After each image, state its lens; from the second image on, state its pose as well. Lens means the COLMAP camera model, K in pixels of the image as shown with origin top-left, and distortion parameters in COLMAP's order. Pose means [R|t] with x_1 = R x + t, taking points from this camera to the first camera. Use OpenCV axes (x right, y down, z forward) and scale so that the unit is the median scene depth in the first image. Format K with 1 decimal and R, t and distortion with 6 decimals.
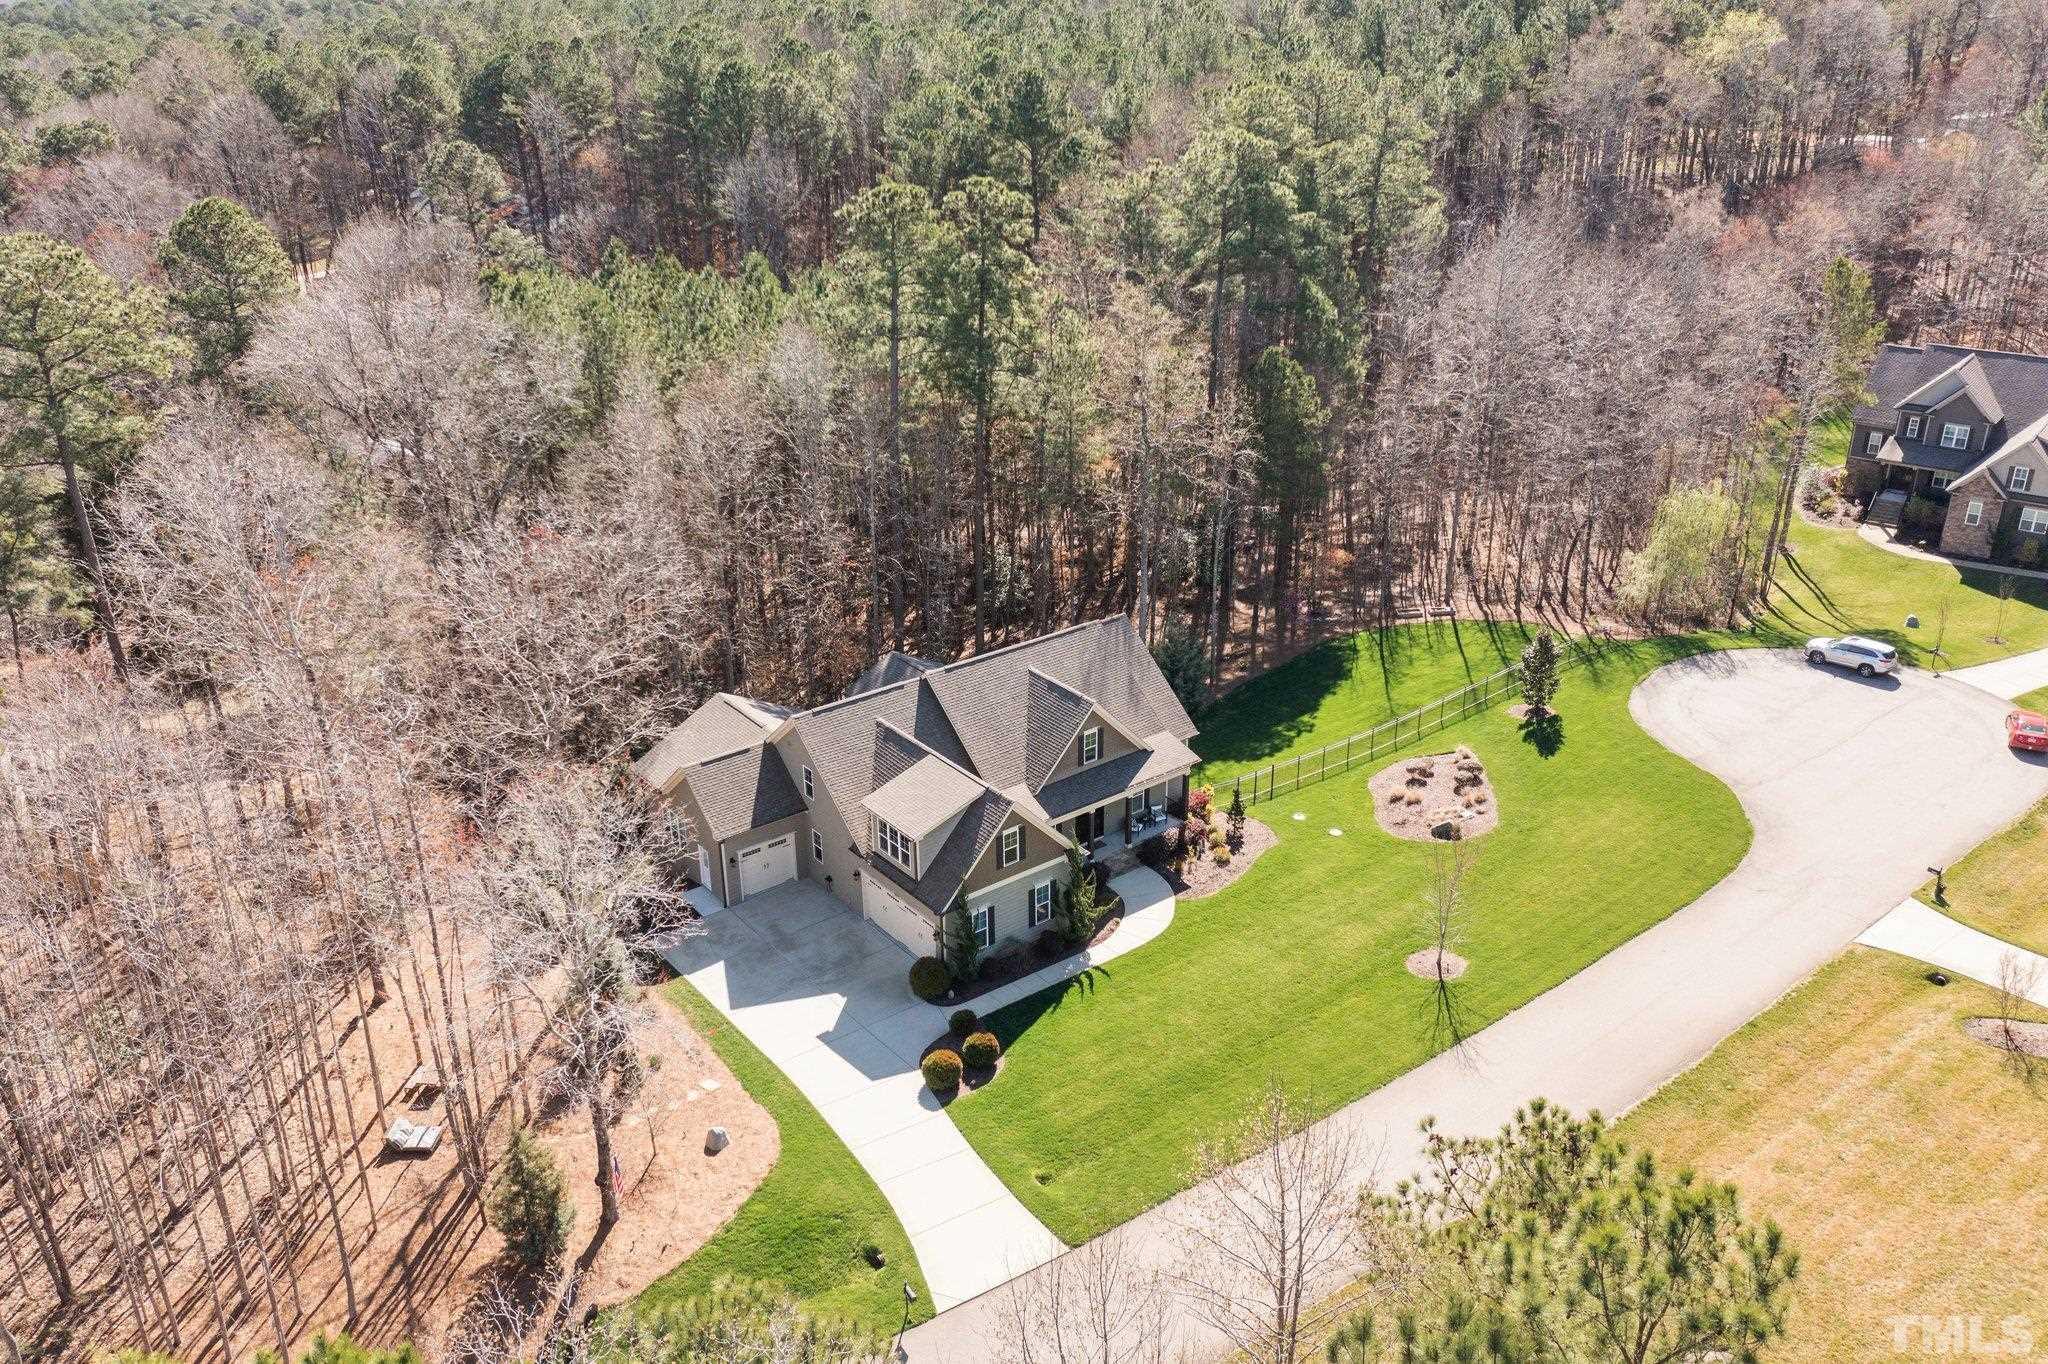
lens RADIAL K [[1613.0, 0, 1024.0], [0, 1613.0, 682.0], [0, 0, 1]] dist [0.007553, -0.001439]
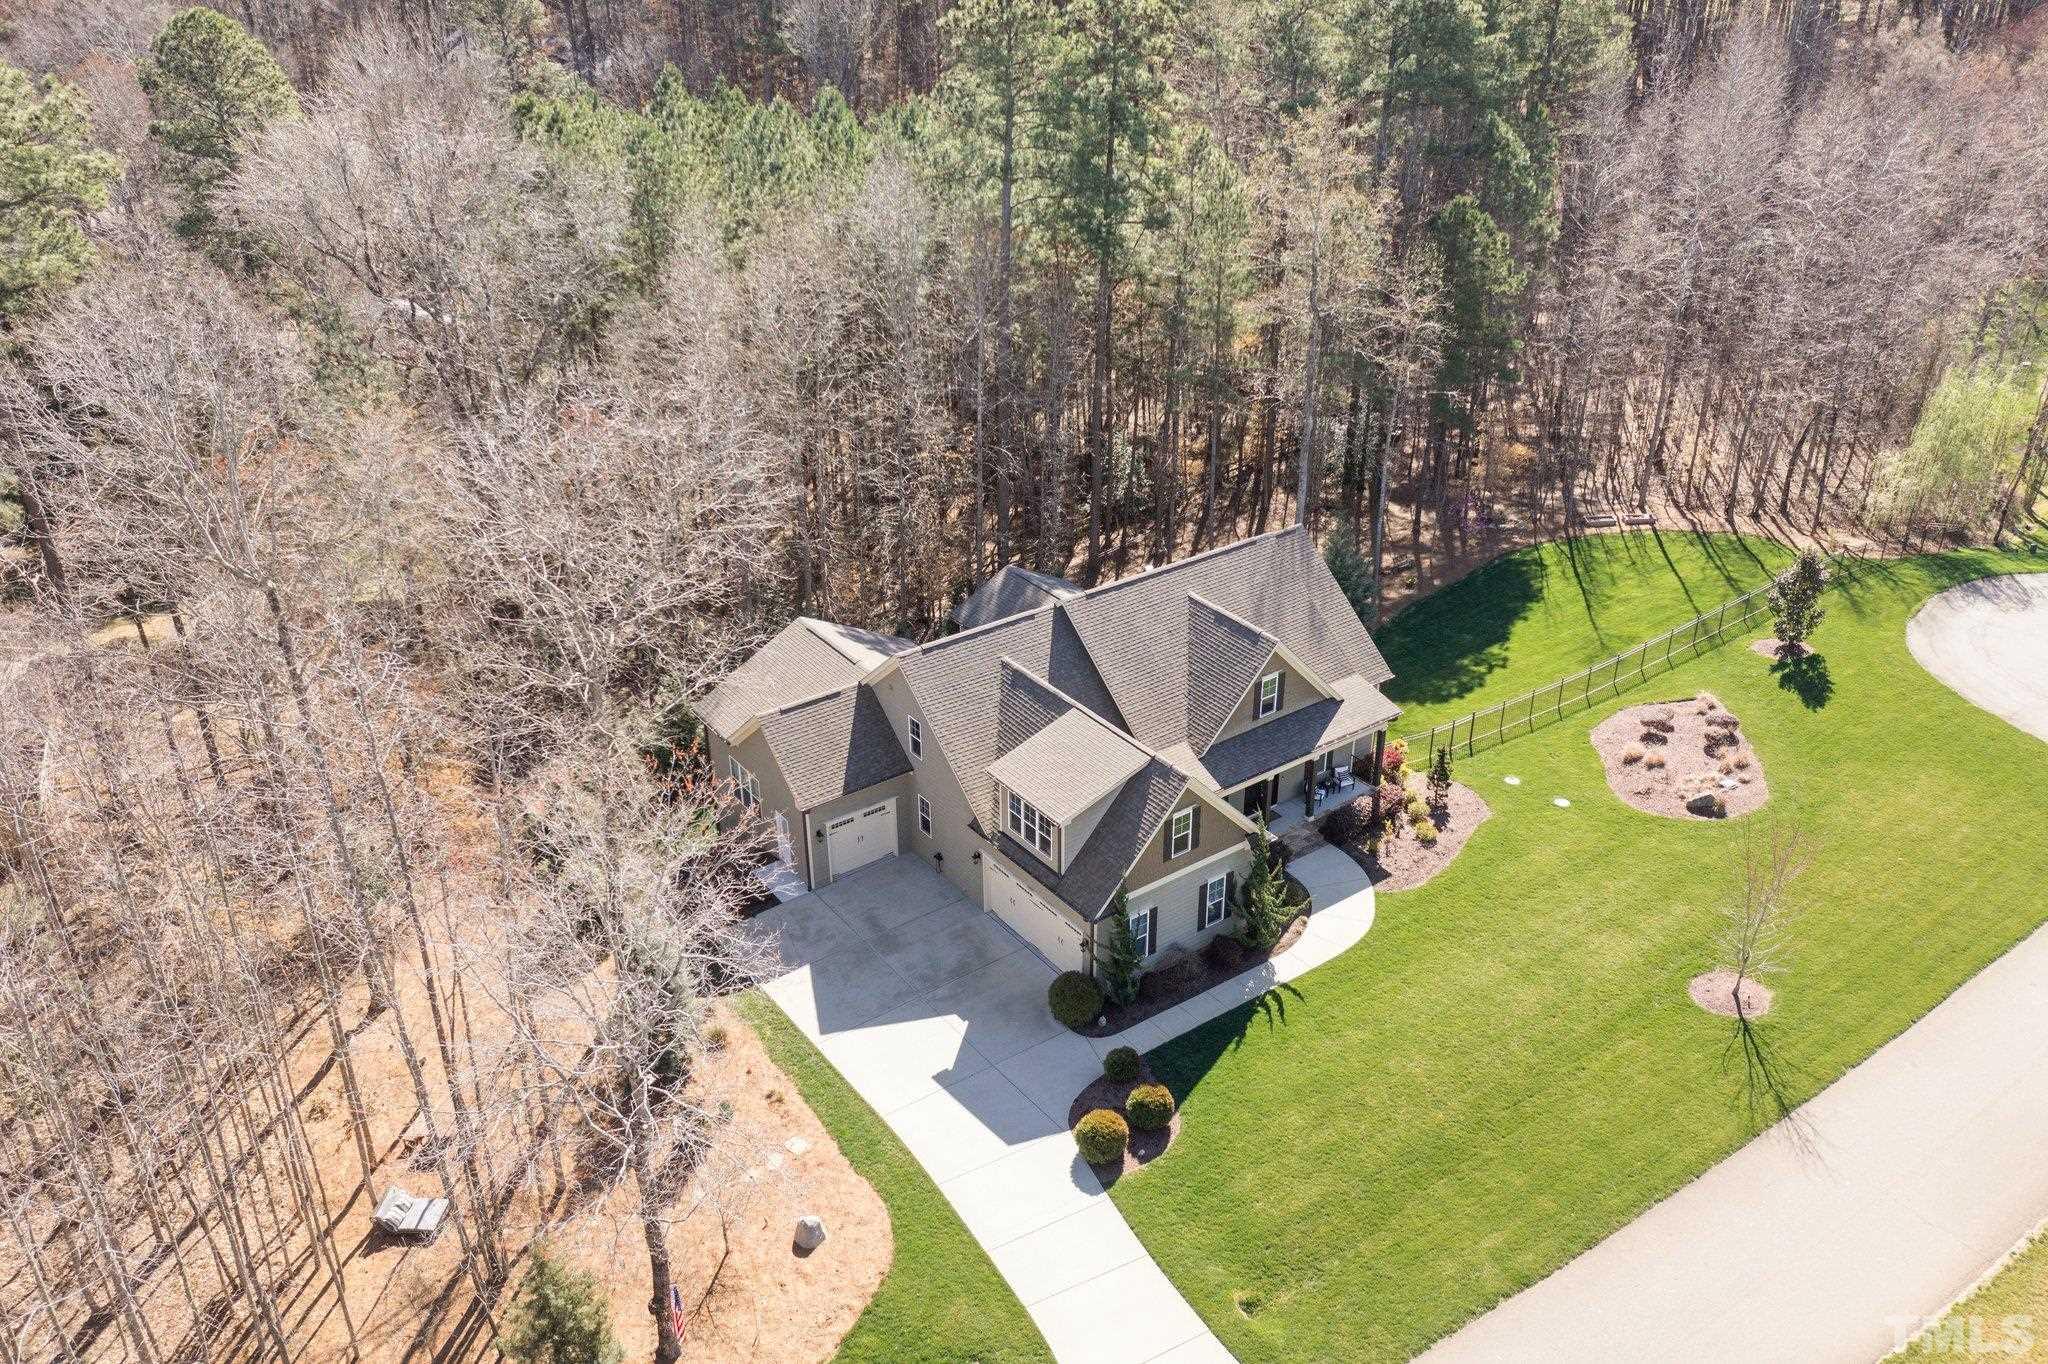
lens RADIAL K [[1613.5, 0, 1030.6], [0, 1613.5, 680.8], [0, 0, 1]] dist [0.009880, 0.000129]
pose [[0.999532, 0.017504, -0.025098, -0.050101], [-0.015655, 0.997279, 0.072036, -0.020269], [0.026291, -0.071609, 0.997086, 0.186107]]
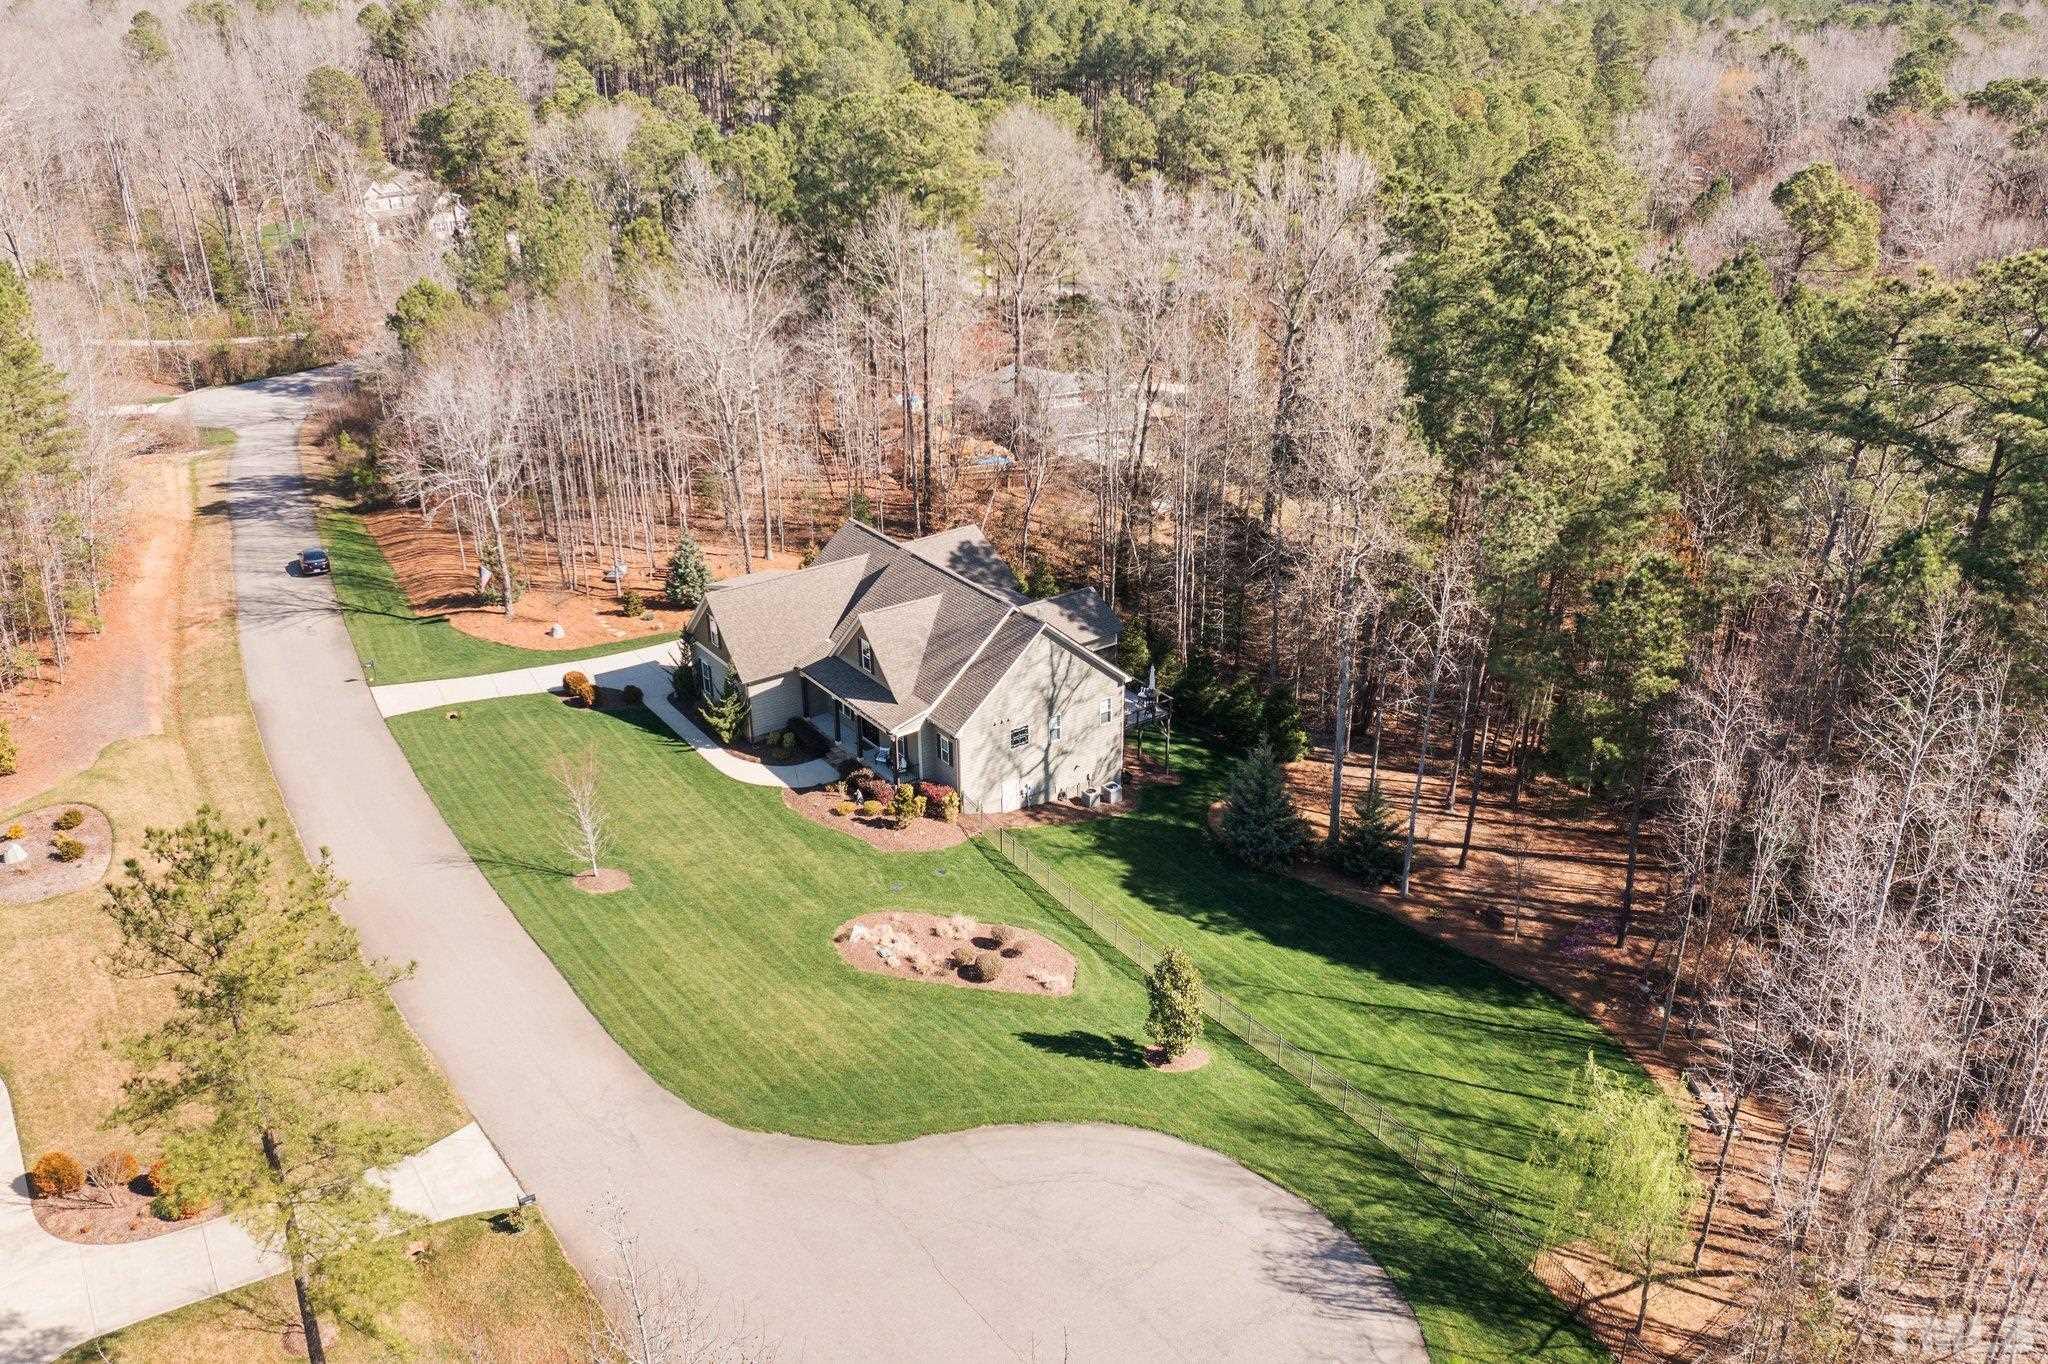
lens RADIAL K [[1598.4, 0, 1014.8], [0, 1598.4, 683.2], [0, 0, 1]] dist [0.035779, -0.000230]
pose [[-0.039987, 0.437334, -0.898410, 0.941887], [-0.397398, 0.817998, 0.415878, -0.405343], [0.916775, 0.373655, 0.141087, 0.849104]]
